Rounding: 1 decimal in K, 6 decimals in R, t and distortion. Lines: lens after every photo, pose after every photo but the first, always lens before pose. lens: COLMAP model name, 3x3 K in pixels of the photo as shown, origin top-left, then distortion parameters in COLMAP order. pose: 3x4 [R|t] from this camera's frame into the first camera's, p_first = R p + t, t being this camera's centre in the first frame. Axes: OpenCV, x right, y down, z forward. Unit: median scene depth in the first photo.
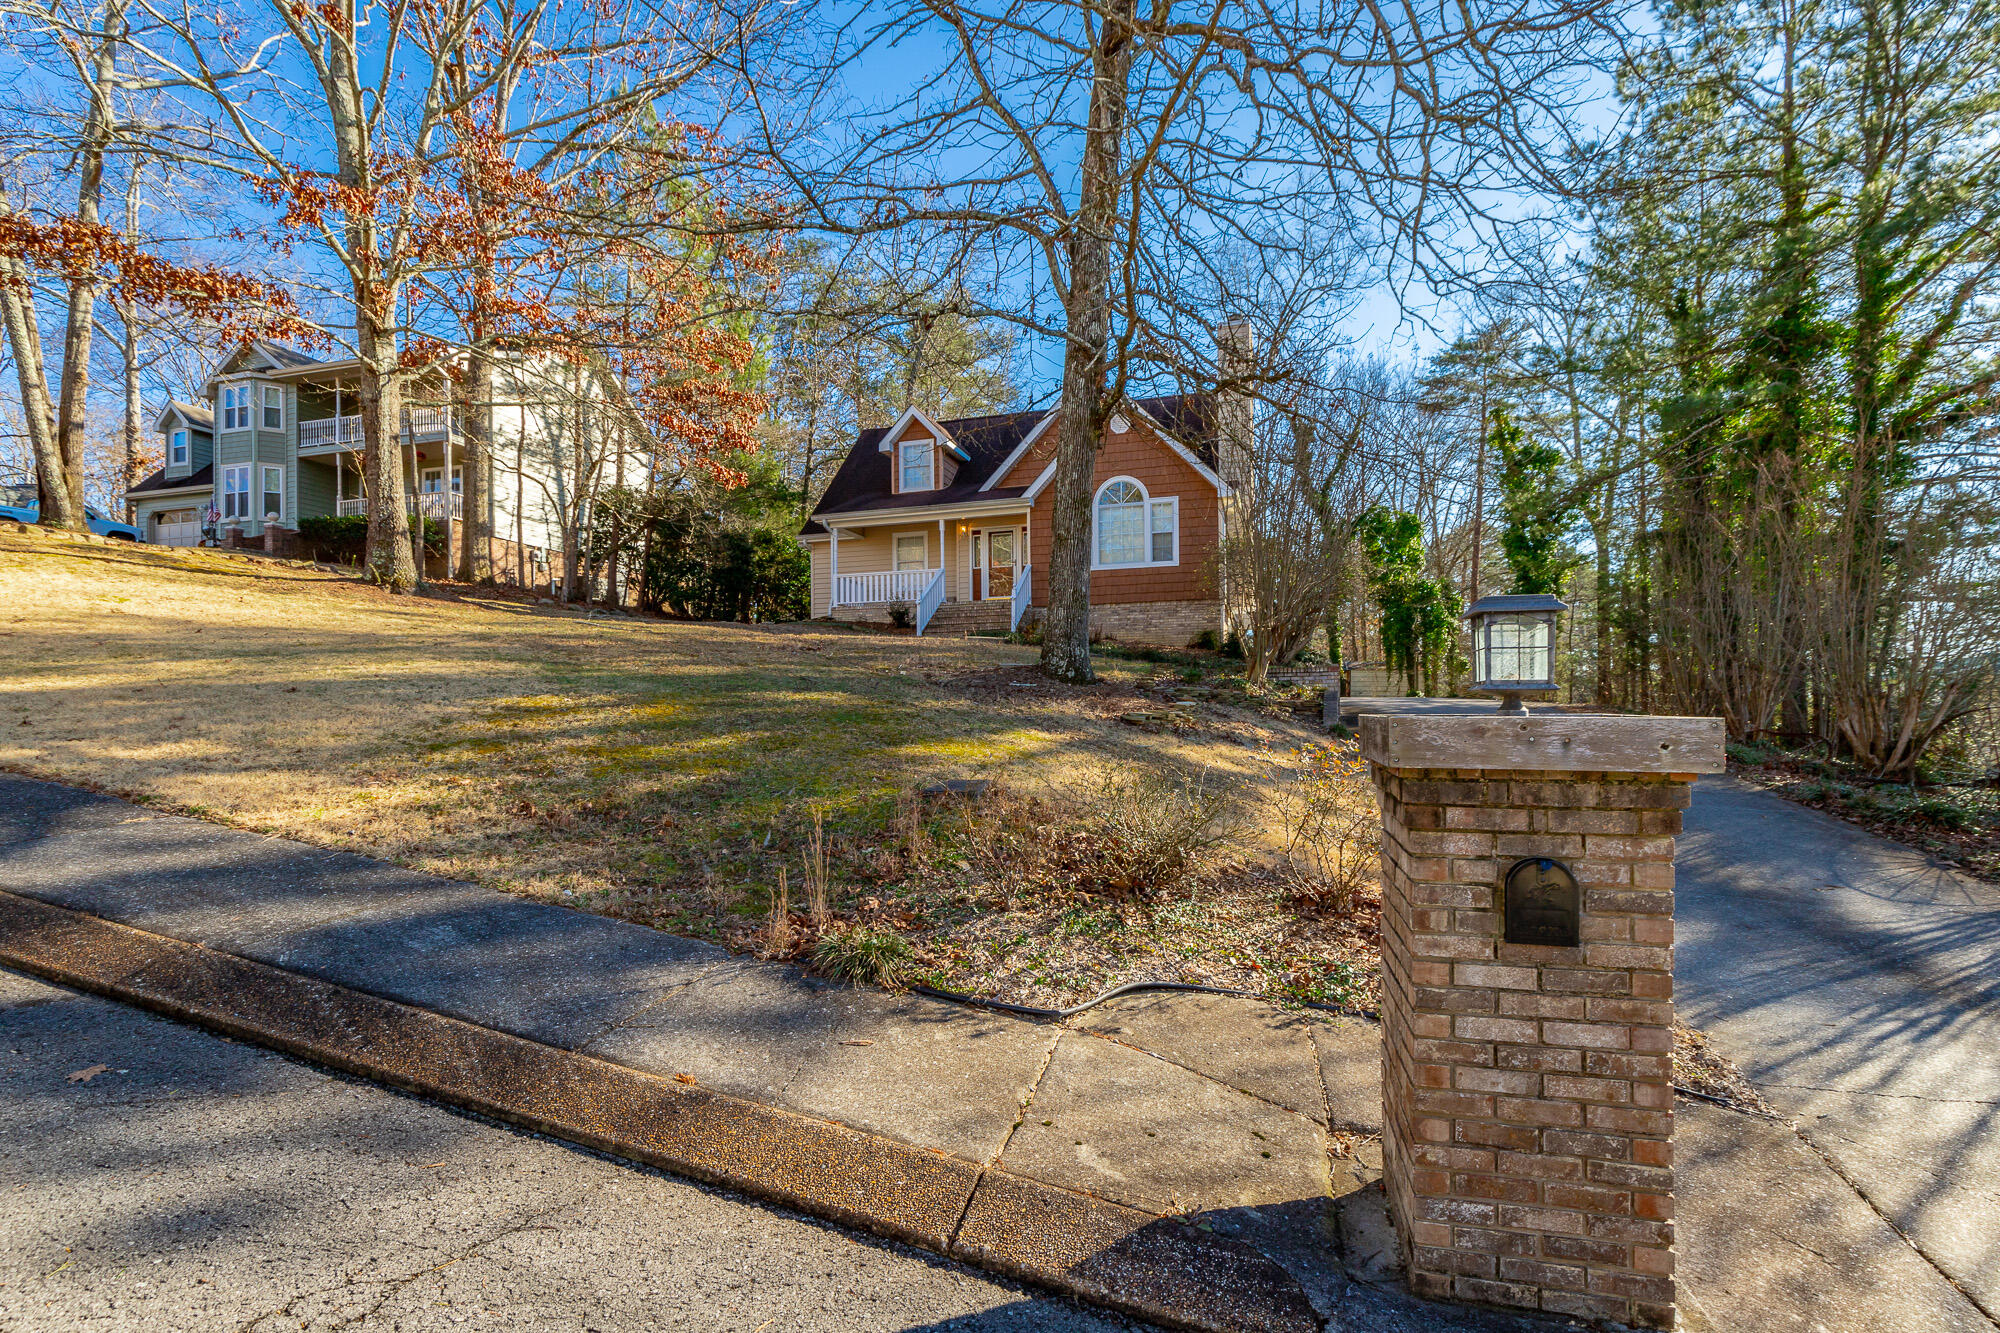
lens RADIAL K [[927.3, 0, 1011.9], [0, 927.3, 725.5], [0, 0, 1]] dist [0.002903, 0.000390]
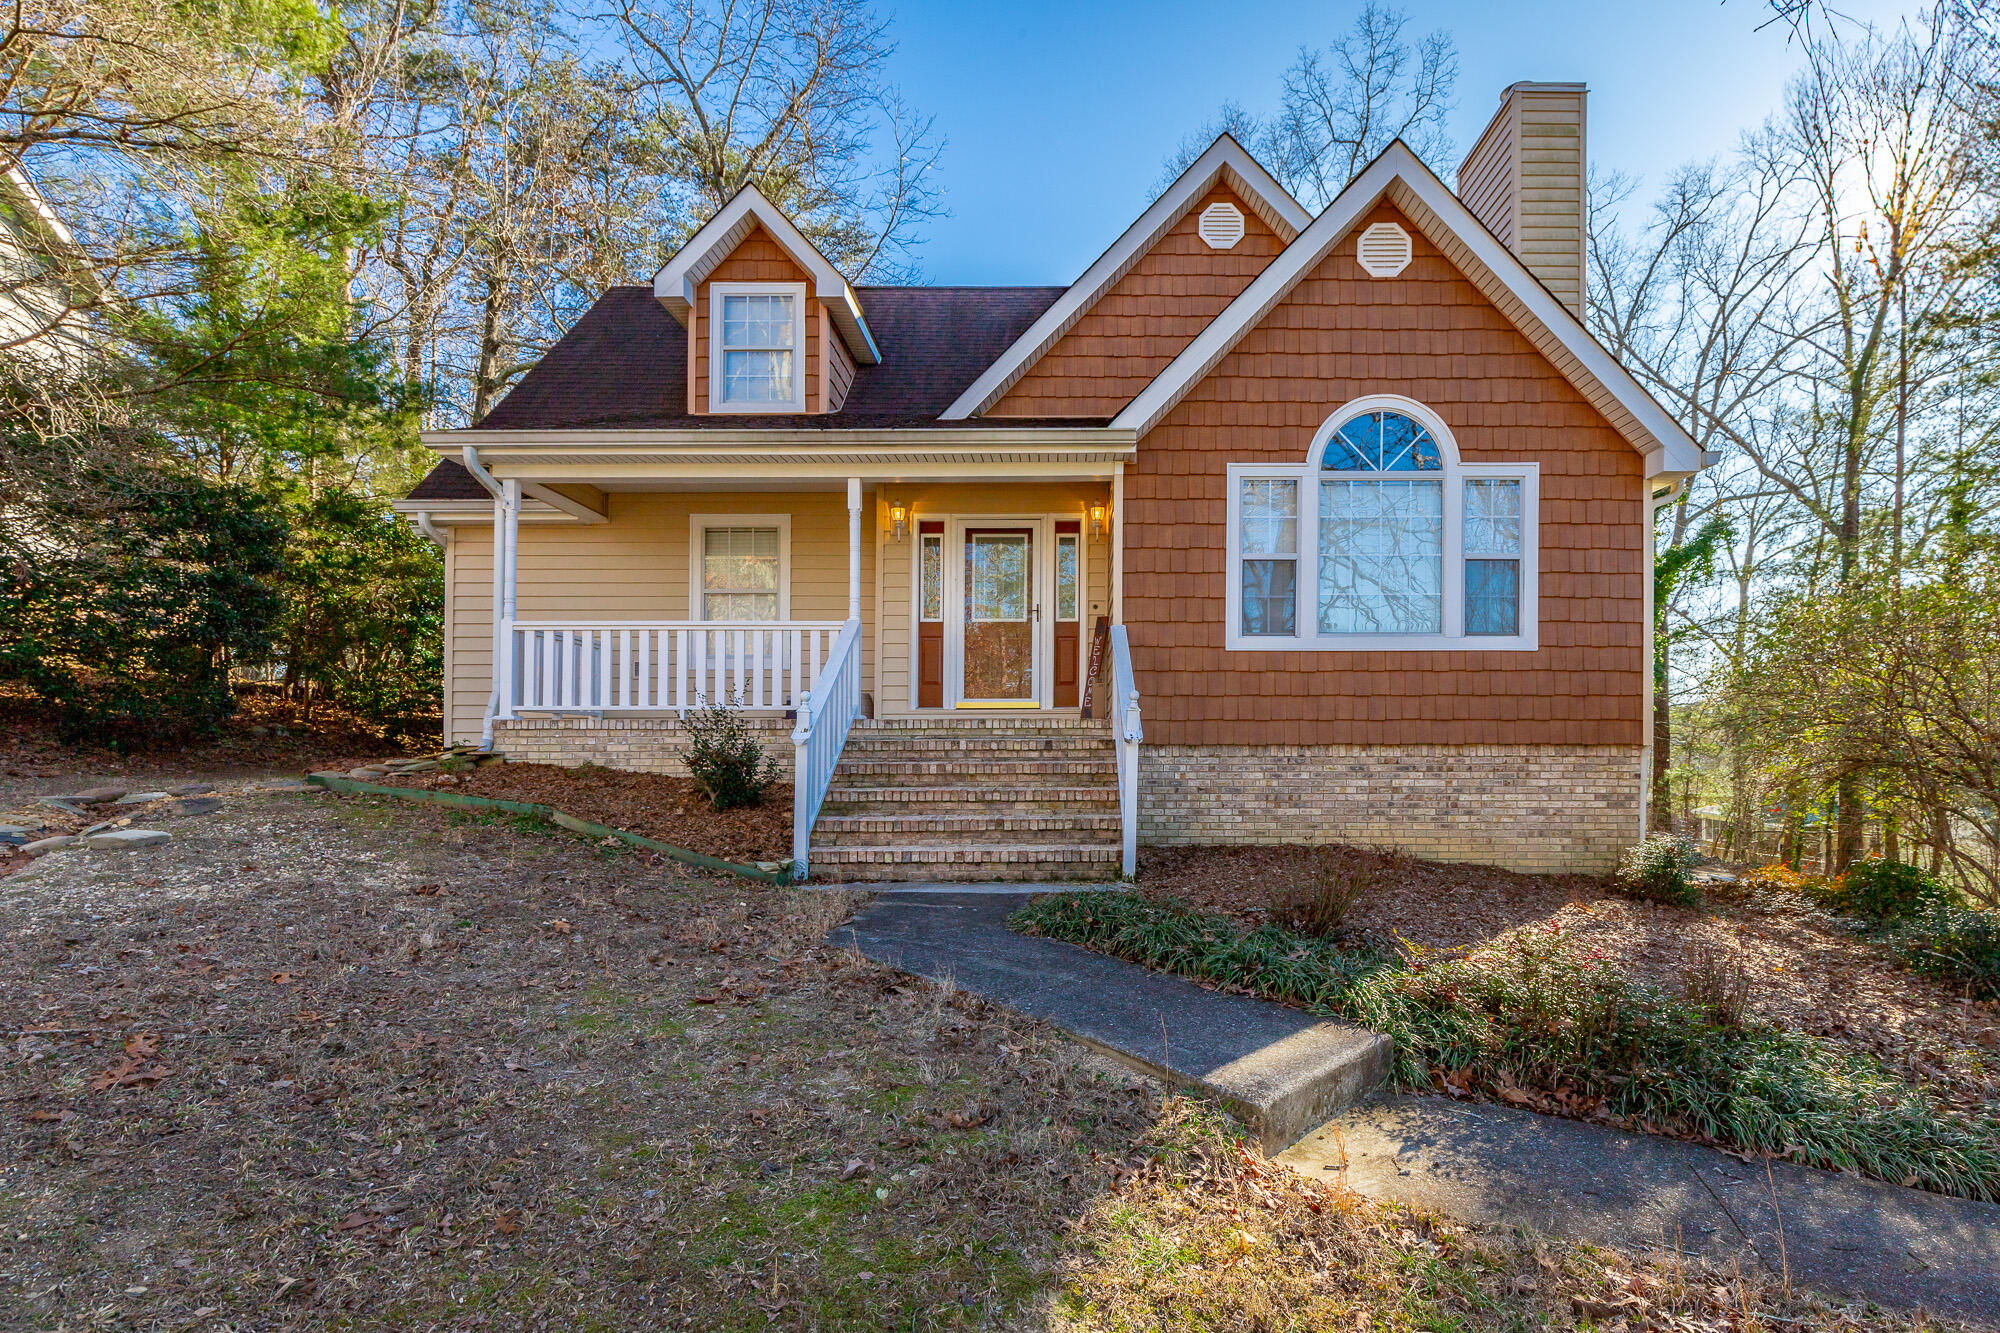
lens RADIAL K [[926.8, 0, 1030.8], [0, 926.8, 737.8], [0, 0, 1]] dist [0.005592, -0.000229]
pose [[0.963145, 0.015393, 0.268542, -0.098166], [-0.009729, 0.999702, -0.022410, -0.113232], [-0.268807, 0.018971, 0.963007, 0.621338]]
